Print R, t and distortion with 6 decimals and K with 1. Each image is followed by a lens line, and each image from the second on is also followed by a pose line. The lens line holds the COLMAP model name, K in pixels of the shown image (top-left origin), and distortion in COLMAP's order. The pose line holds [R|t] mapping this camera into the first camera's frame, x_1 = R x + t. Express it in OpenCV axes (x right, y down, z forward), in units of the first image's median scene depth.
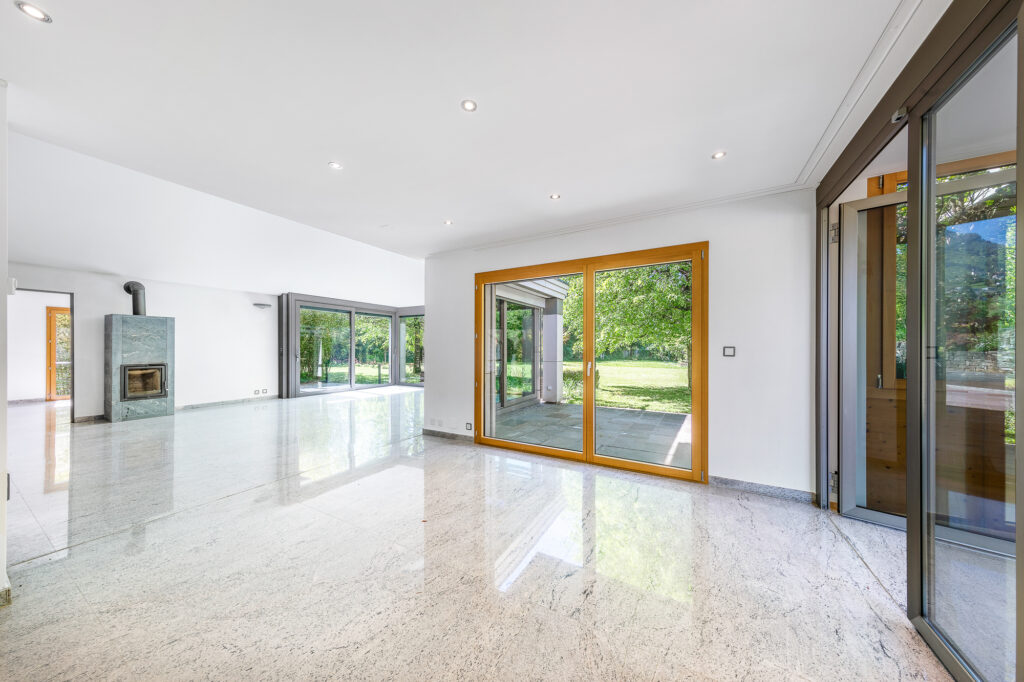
lens RADIAL K [[321.1, 0, 510.3], [0, 321.1, 344.2], [0, 0, 1]] dist [0.000637, 0.000037]
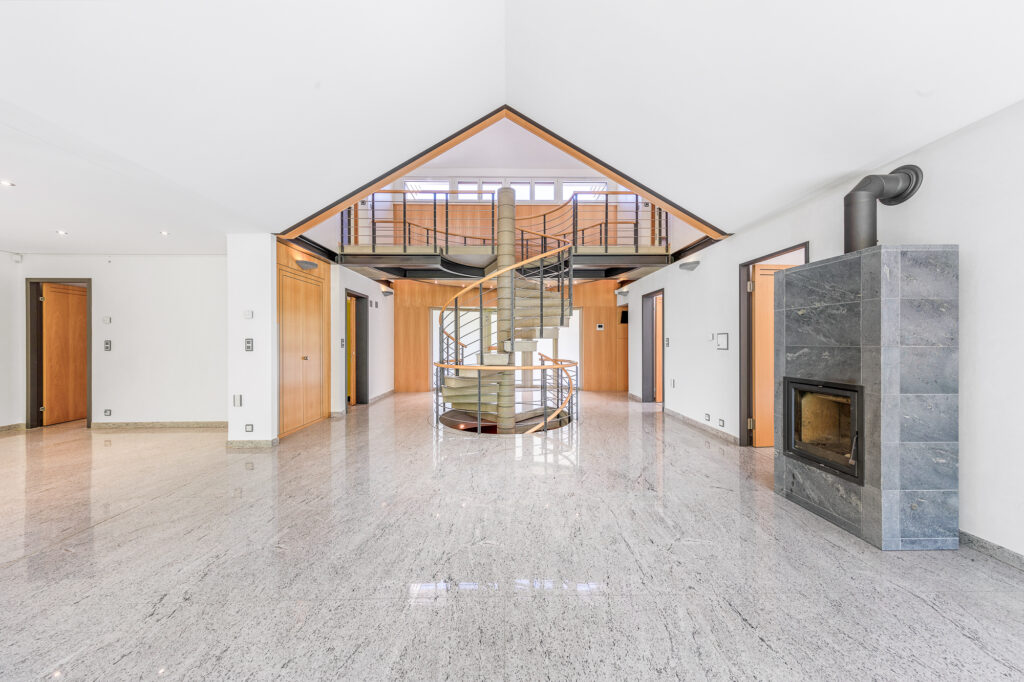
lens RADIAL K [[321.1, 0, 510.3], [0, 321.1, 344.2], [0, 0, 1]] dist [0.000637, 0.000037]
pose [[-0.860601, 0.002220, -0.509275, -0.328554], [0.004100, 0.999988, -0.002570, 0.008190], [0.509263, -0.004300, -0.860600, 0.633252]]
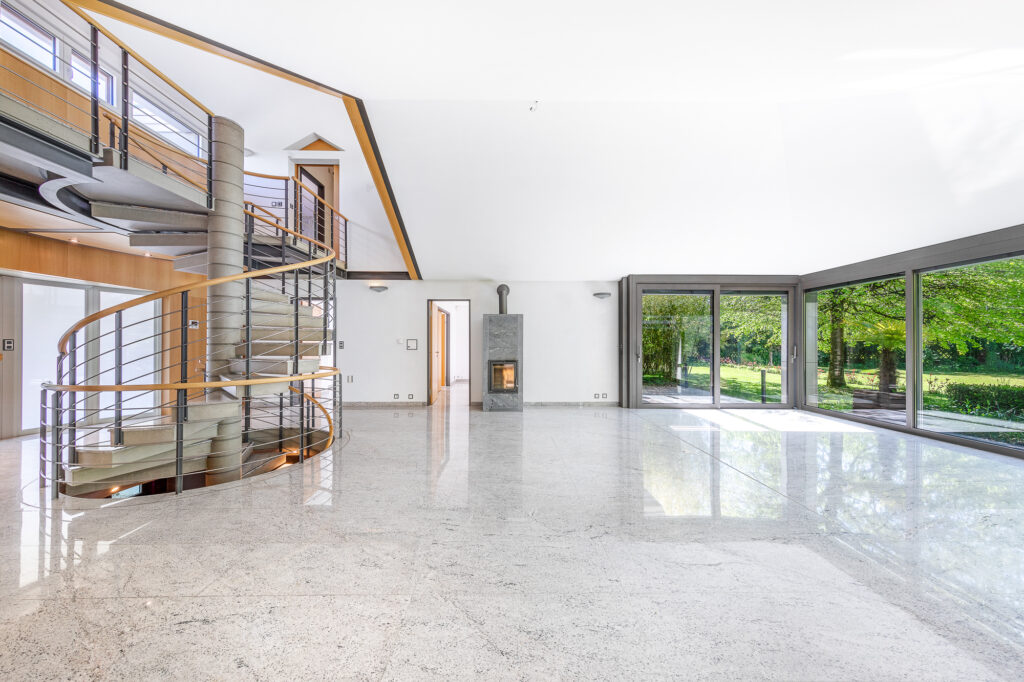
lens RADIAL K [[321.1, 0, 510.3], [0, 321.1, 344.2], [0, 0, 1]] dist [0.000637, 0.000037]
pose [[0.497147, -0.001392, -0.867665, -0.115405], [0.008988, 0.999953, 0.003545, 0.003802], [0.867619, -0.009561, 0.497137, 0.274235]]
